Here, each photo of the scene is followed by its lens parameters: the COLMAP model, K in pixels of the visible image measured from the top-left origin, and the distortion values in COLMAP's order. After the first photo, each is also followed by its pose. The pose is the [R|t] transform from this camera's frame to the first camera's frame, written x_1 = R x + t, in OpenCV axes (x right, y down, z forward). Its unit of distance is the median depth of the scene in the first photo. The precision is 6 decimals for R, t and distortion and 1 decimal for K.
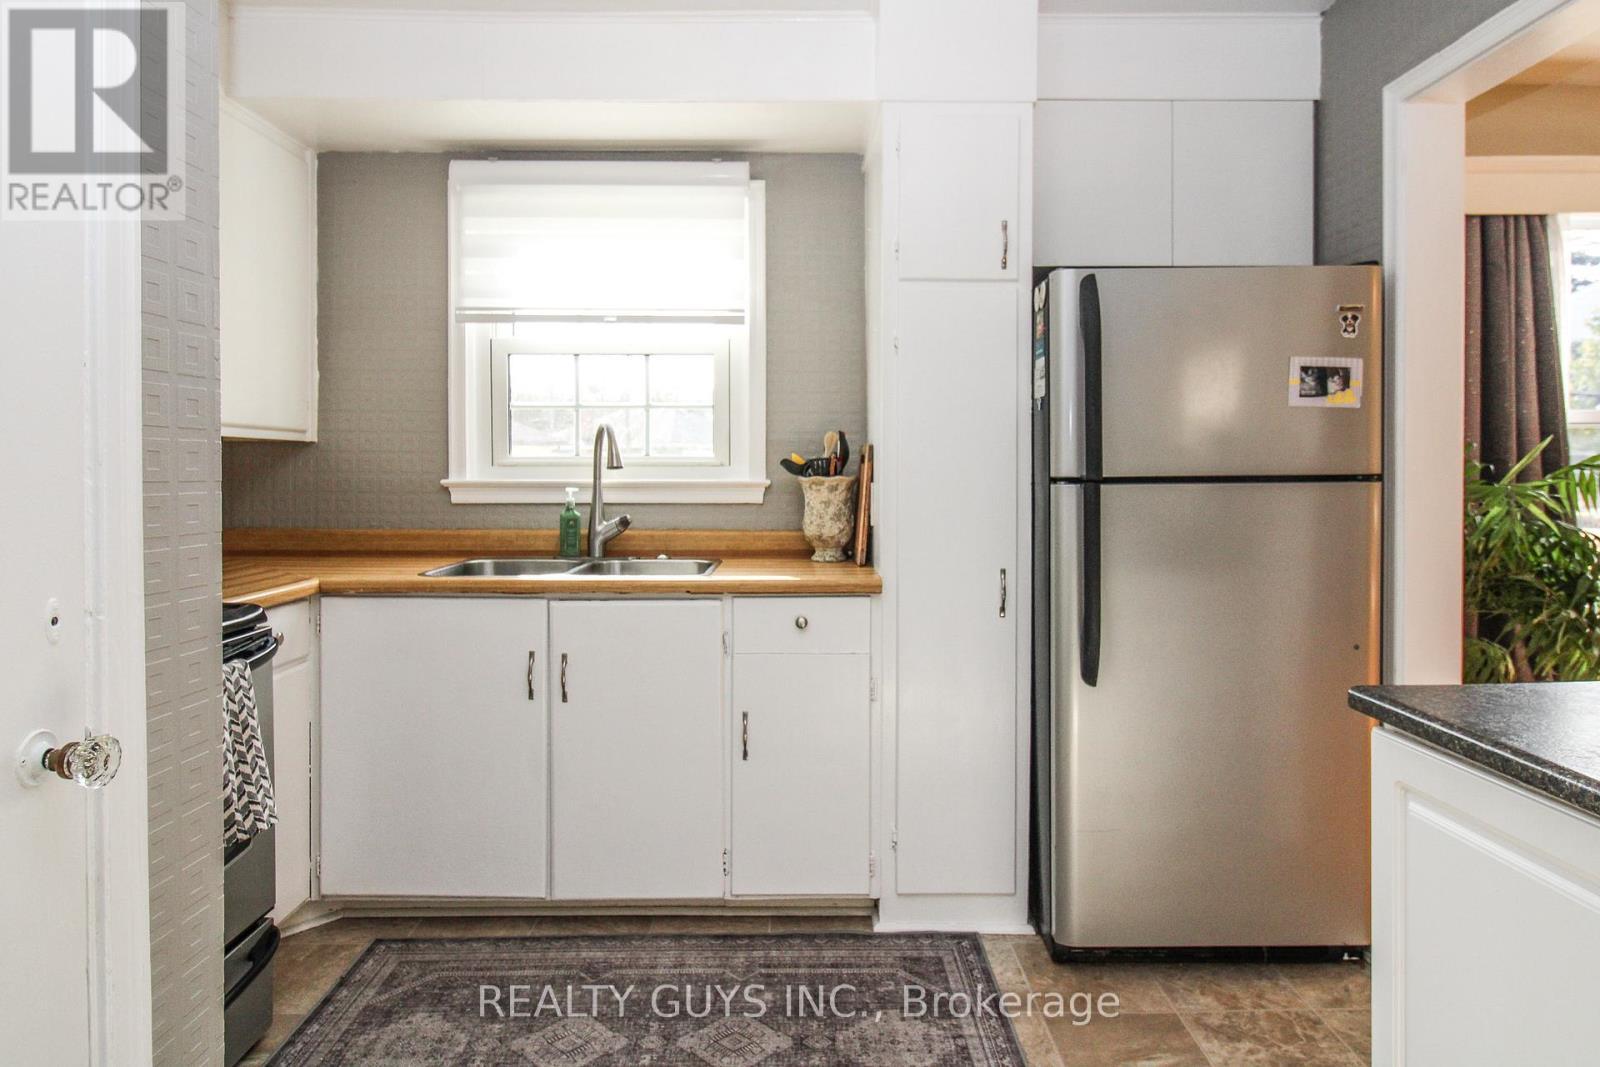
lens RADIAL K [[970.9, 0, 807.7], [0, 970.9, 475.6], [0, 0, 1]] dist [0.002556, -0.010945]
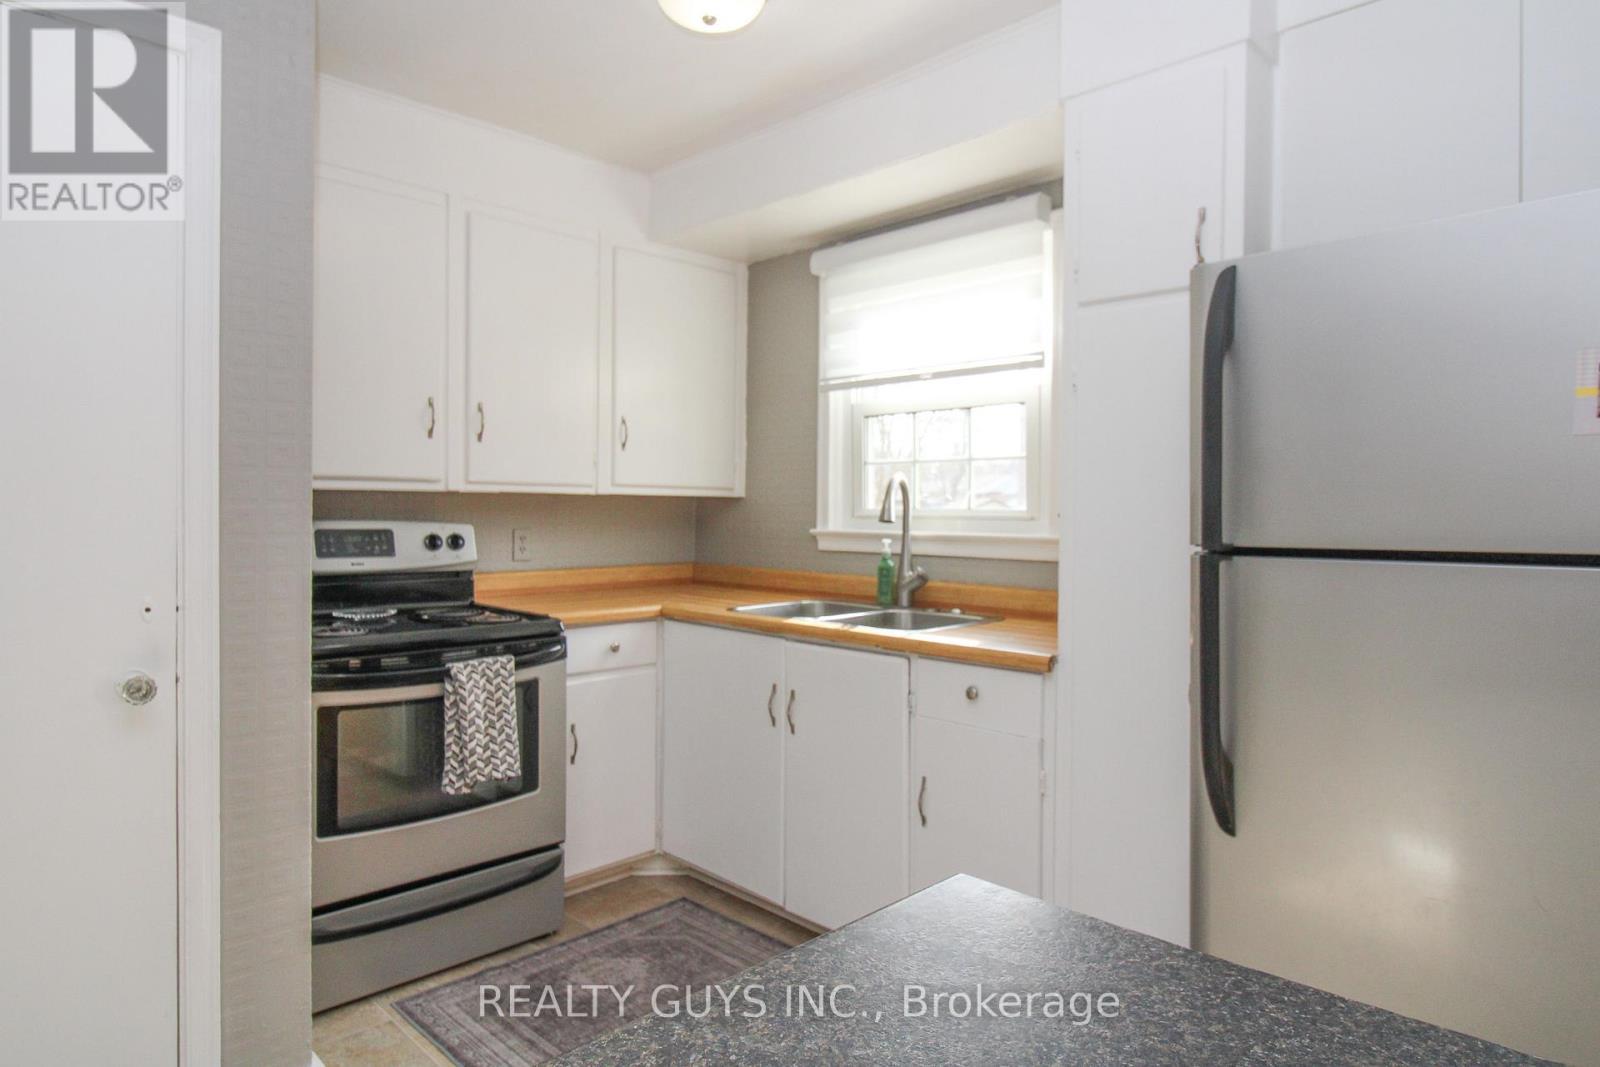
lens RADIAL K [[952.0, 0, 806.0], [0, 952.0, 517.7], [0, 0, 1]] dist [0.000638, -0.008659]
pose [[0.701975, 0.010093, -0.712130, 0.438411], [-0.010982, 0.999934, 0.003347, -0.013477], [0.712117, 0.005471, 0.702040, 0.205248]]
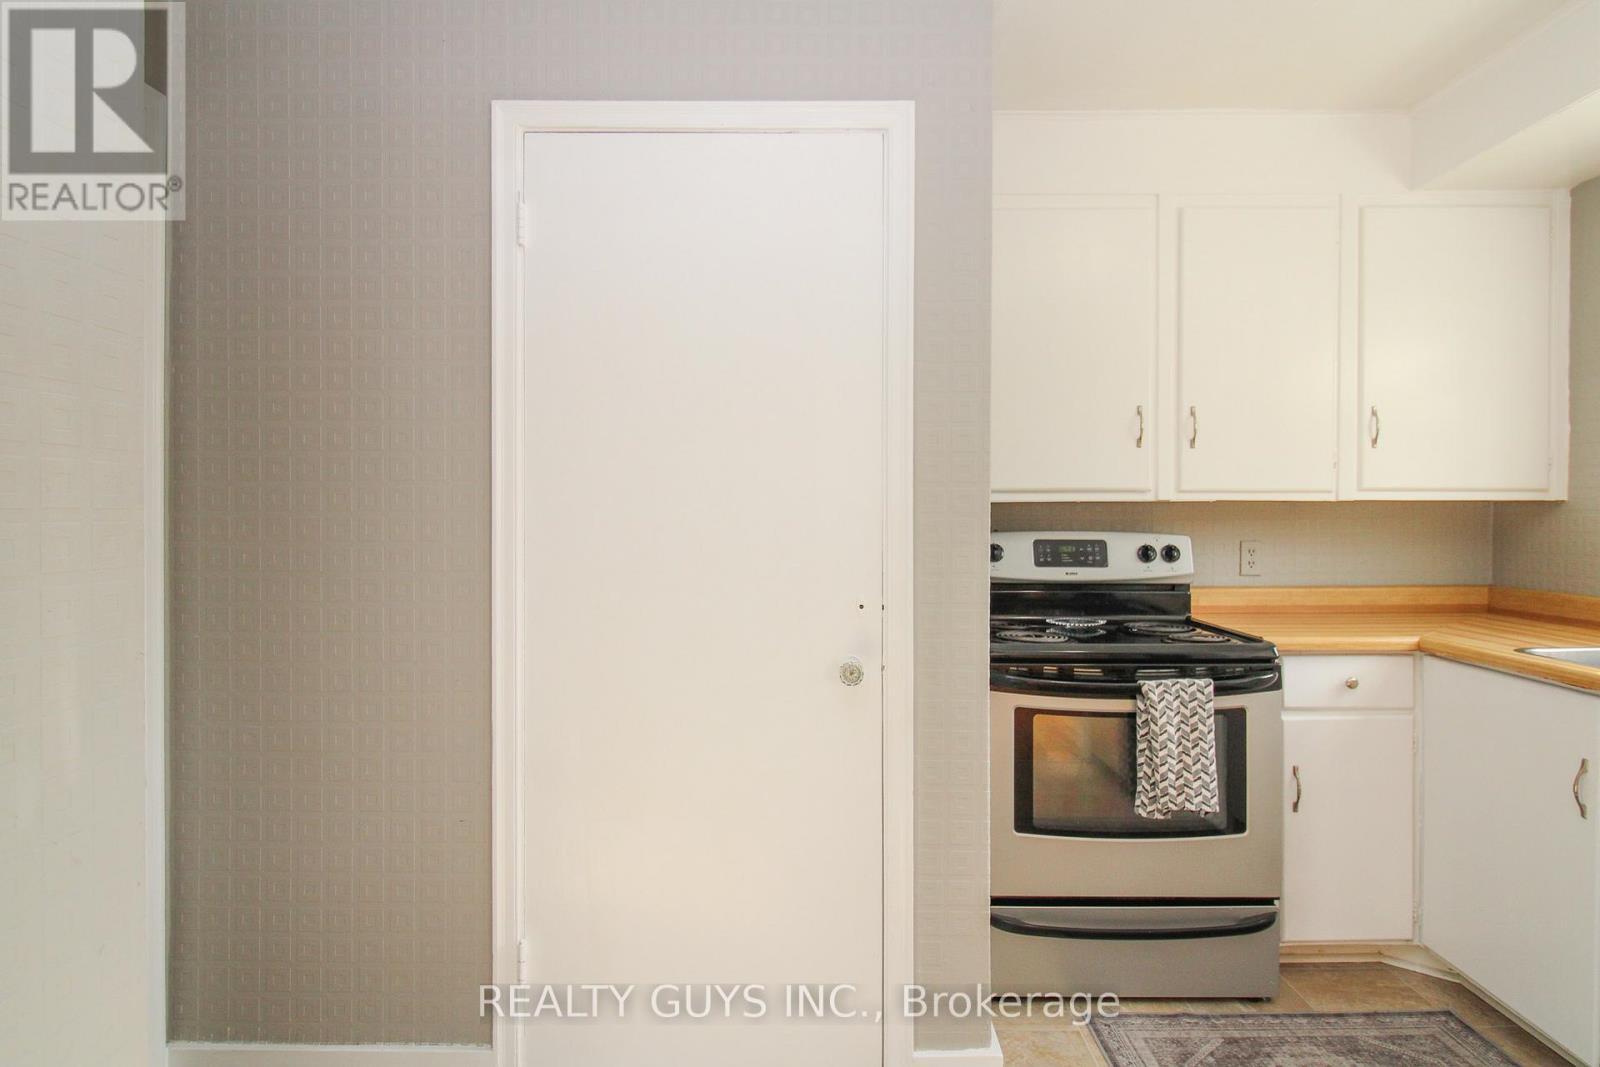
lens RADIAL K [[952.0, 0, 806.0], [0, 952.0, 517.7], [0, 0, 1]] dist [0.000638, -0.008659]
pose [[-0.019572, -0.000768, -0.999808, 0.434200], [-0.004646, 0.999989, -0.000677, -0.014649], [0.999798, 0.004631, -0.019575, 0.300655]]
